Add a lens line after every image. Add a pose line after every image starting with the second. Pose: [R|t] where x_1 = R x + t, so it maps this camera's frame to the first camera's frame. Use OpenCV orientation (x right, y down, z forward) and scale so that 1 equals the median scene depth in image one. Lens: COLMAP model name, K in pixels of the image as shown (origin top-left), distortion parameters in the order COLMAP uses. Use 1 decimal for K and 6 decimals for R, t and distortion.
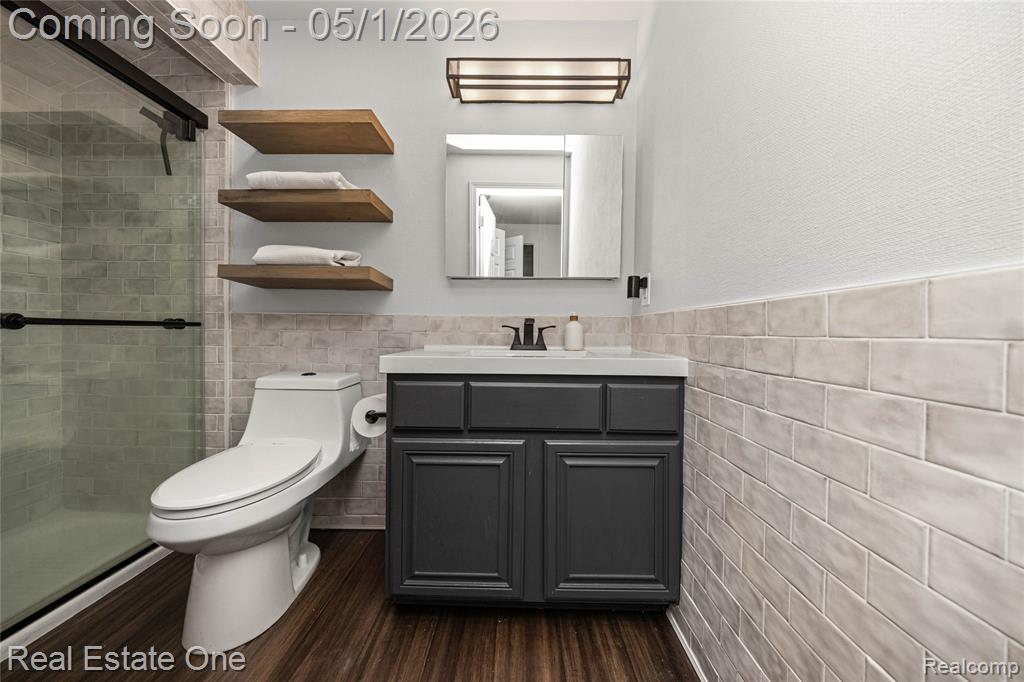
lens RADIAL K [[374.5, 0, 517.2], [0, 374.5, 344.3], [0, 0, 1]] dist [0.000228, -0.000034]
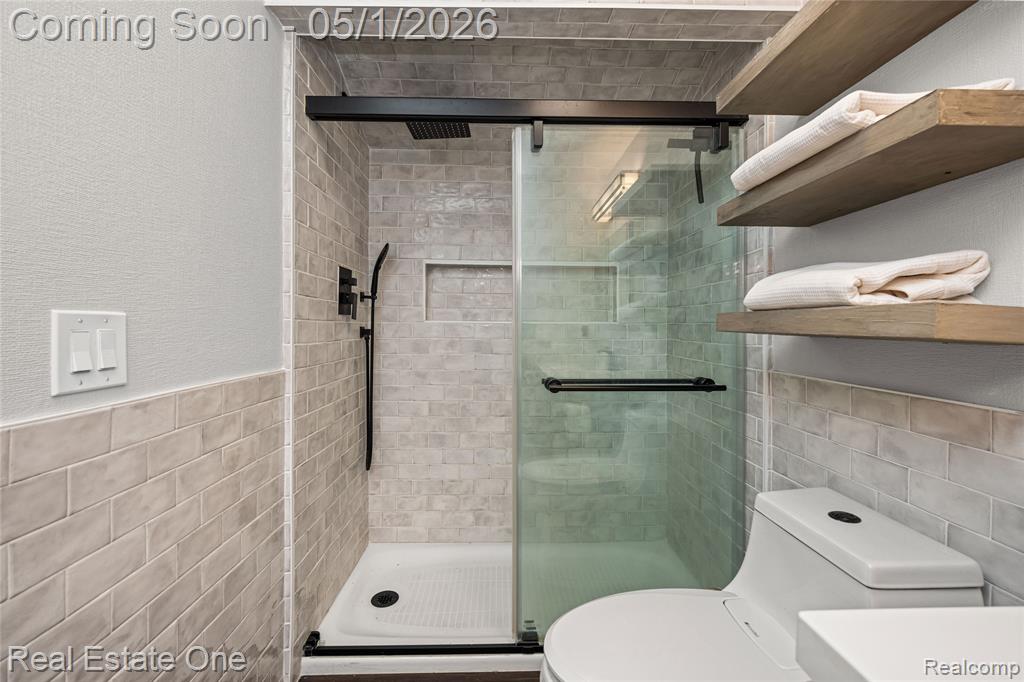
lens RADIAL K [[437.2, 0, 512.0], [0, 437.2, 326.0], [0, 0, 1]] dist [-0.000355, -0.000177]
pose [[0.036829, -0.005115, -0.999308, 0.007698], [-0.031835, 0.999473, -0.006290, -0.146759], [0.998814, 0.032044, 0.036647, 0.499886]]
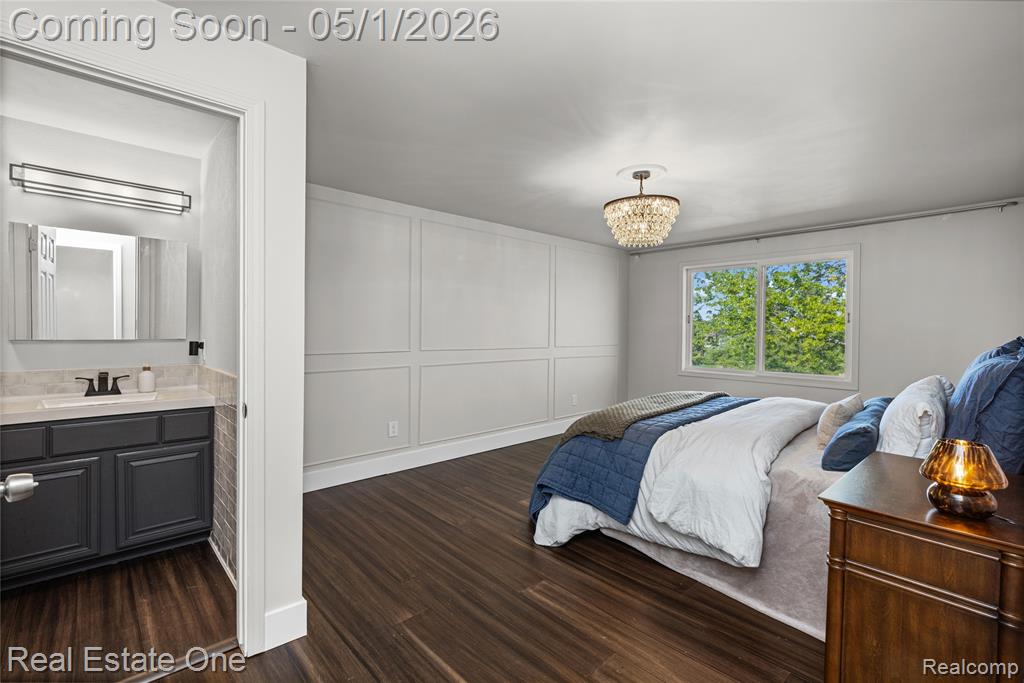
lens RADIAL K [[449.2, 0, 508.7], [0, 449.2, 332.6], [0, 0, 1]] dist [-0.000343, 0.000563]
pose [[0.727076, -0.010431, 0.686478, -0.018189], [0.021965, 0.999726, -0.008074, -0.186397], [-0.686205, 0.020949, 0.727106, -1.337476]]
